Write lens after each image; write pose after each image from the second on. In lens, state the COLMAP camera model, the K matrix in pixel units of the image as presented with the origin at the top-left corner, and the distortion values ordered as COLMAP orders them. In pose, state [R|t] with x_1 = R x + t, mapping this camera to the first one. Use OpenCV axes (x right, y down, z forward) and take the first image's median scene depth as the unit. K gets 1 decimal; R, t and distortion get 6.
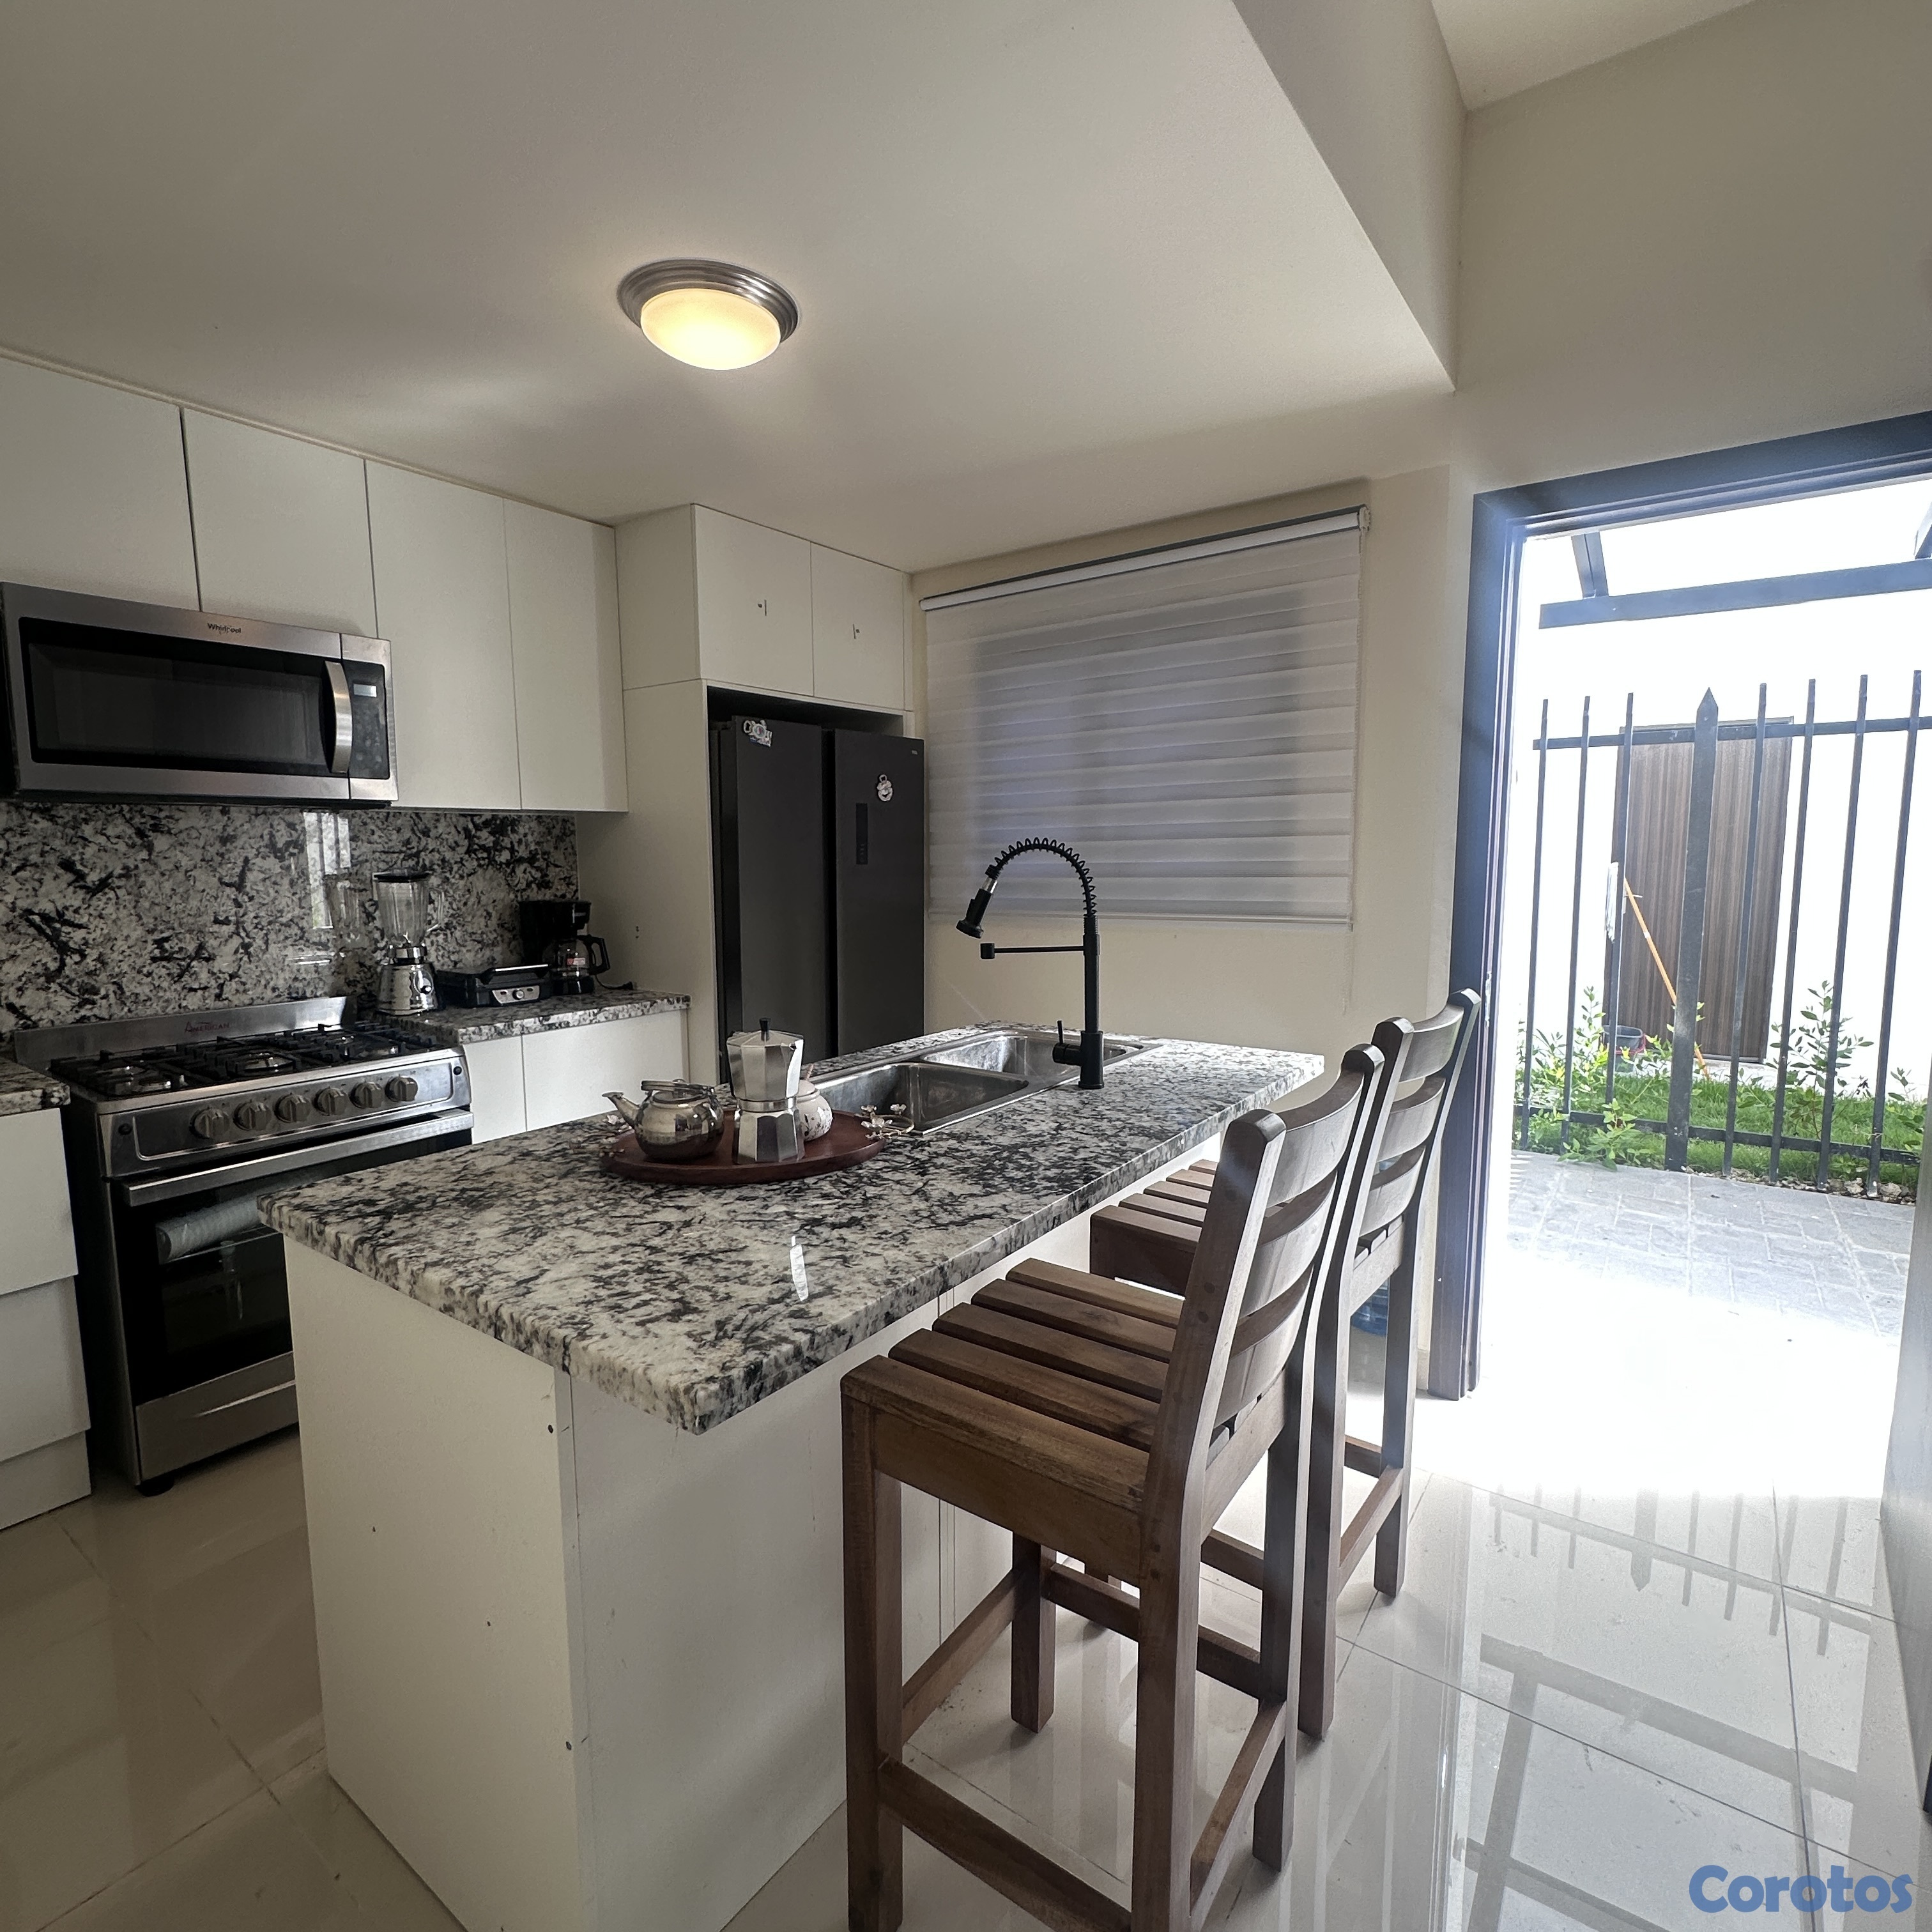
lens RADIAL K [[1031.4, 0, 962.3], [0, 1031.4, 969.3], [0, 0, 1]] dist [-0.008119, 0.001522]
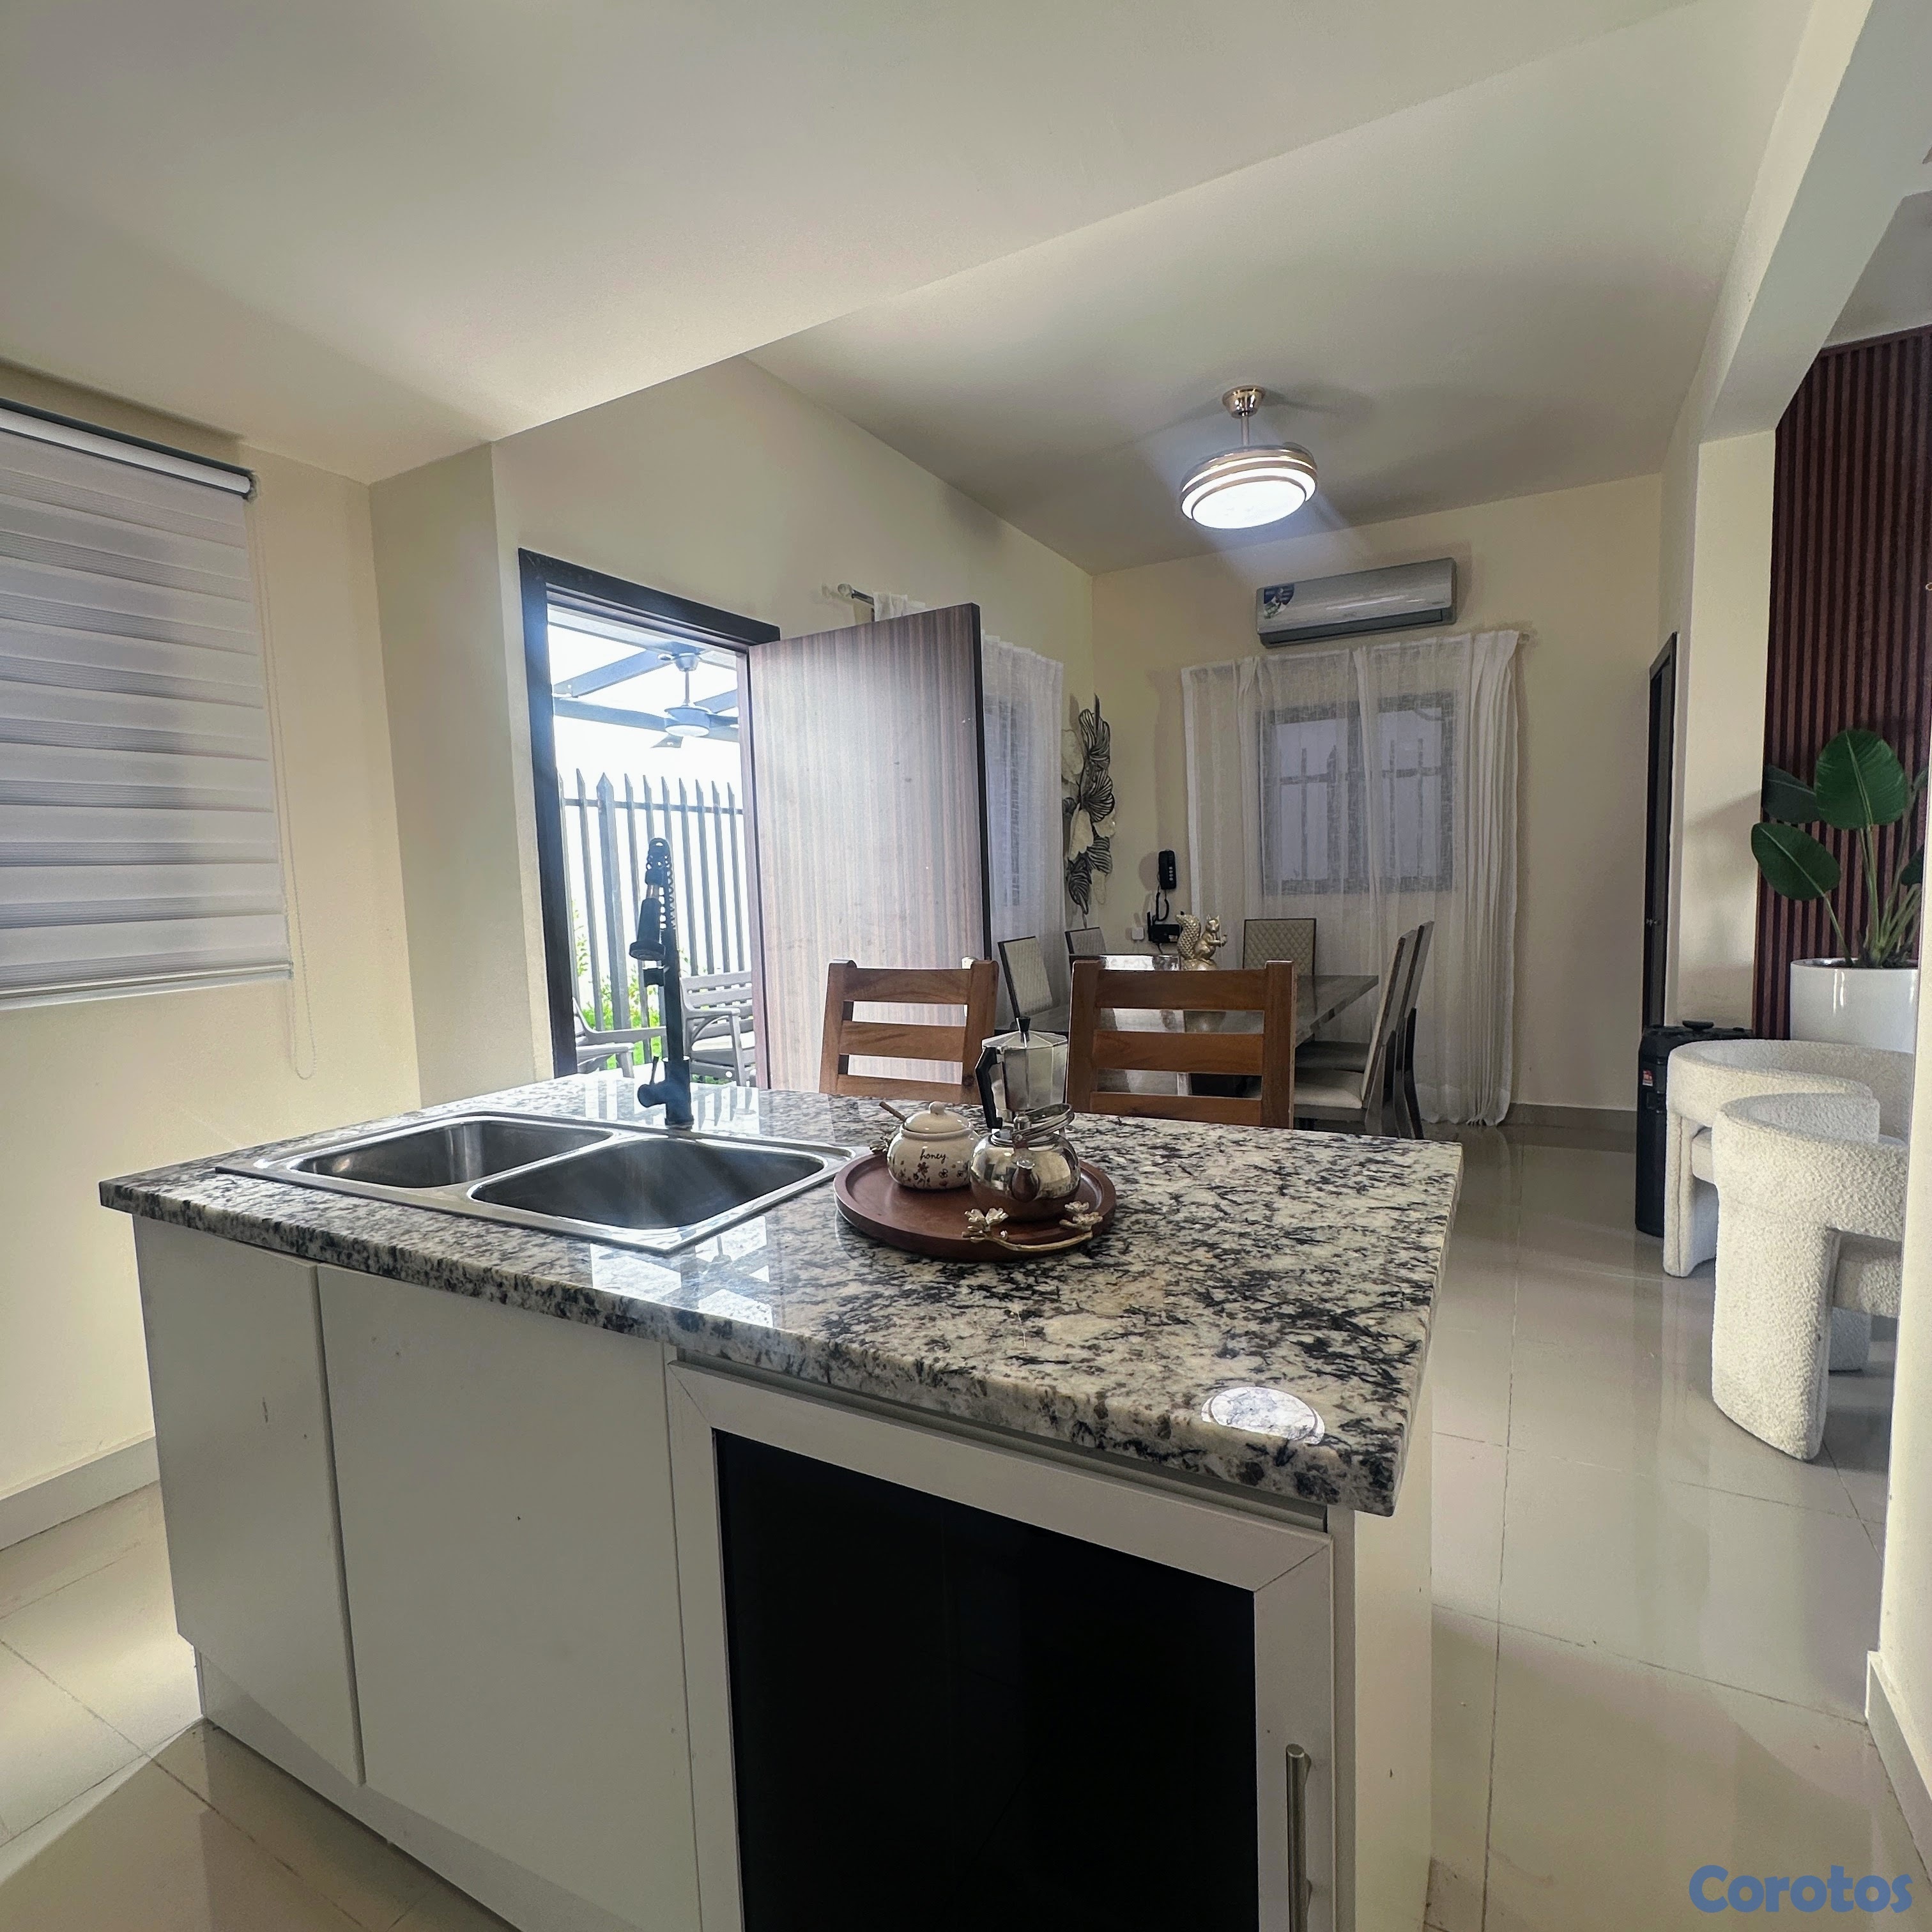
lens RADIAL K [[1031.4, 0, 962.4], [0, 1031.4, 968.2], [0, 0, 1]] dist [-0.008119, 0.001522]
pose [[-0.120952, -0.072892, 0.989978, -1.132785], [0.149450, 0.984595, 0.090755, -0.087634], [-0.981344, 0.158929, -0.108195, 1.220460]]
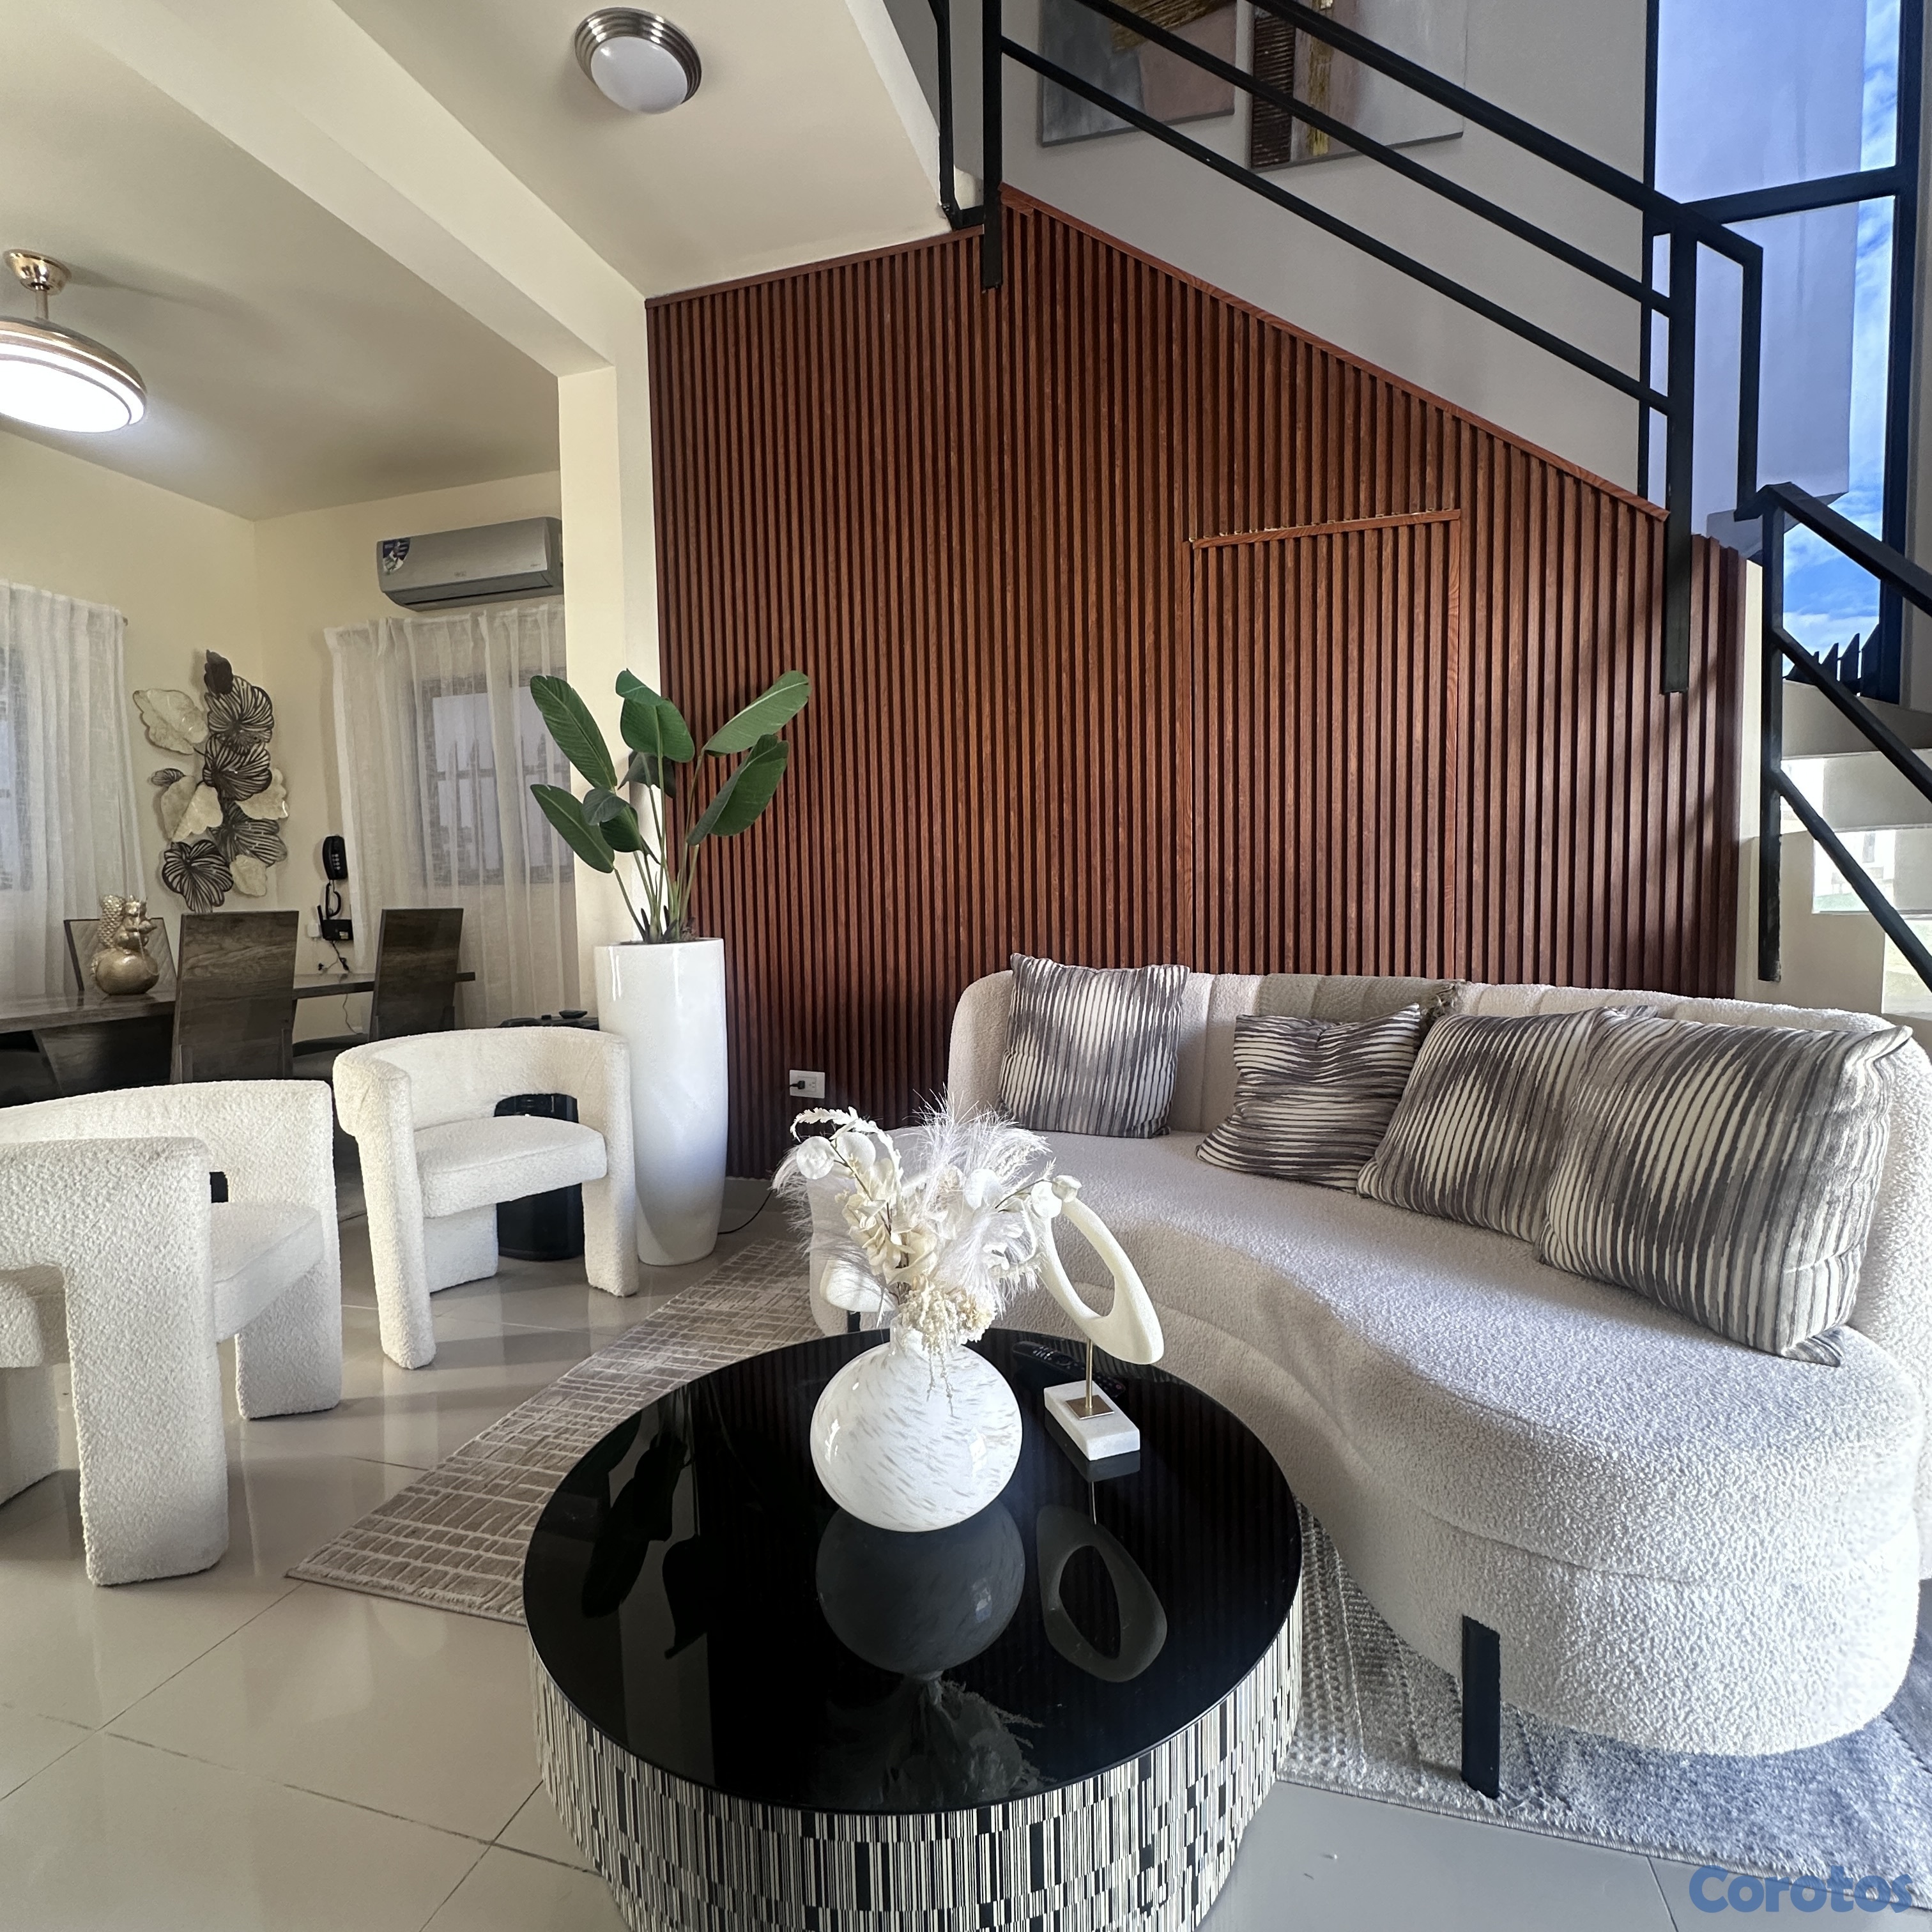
lens RADIAL K [[1031.4, 0, 965.6], [0, 1031.4, 971.6], [0, 0, 1]] dist [-0.008119, 0.001522]
pose [[-0.340918, -0.050528, 0.938734, -1.308308], [0.132353, 0.986029, 0.101140, 0.347941], [-0.930730, 0.158724, -0.329467, -0.919041]]
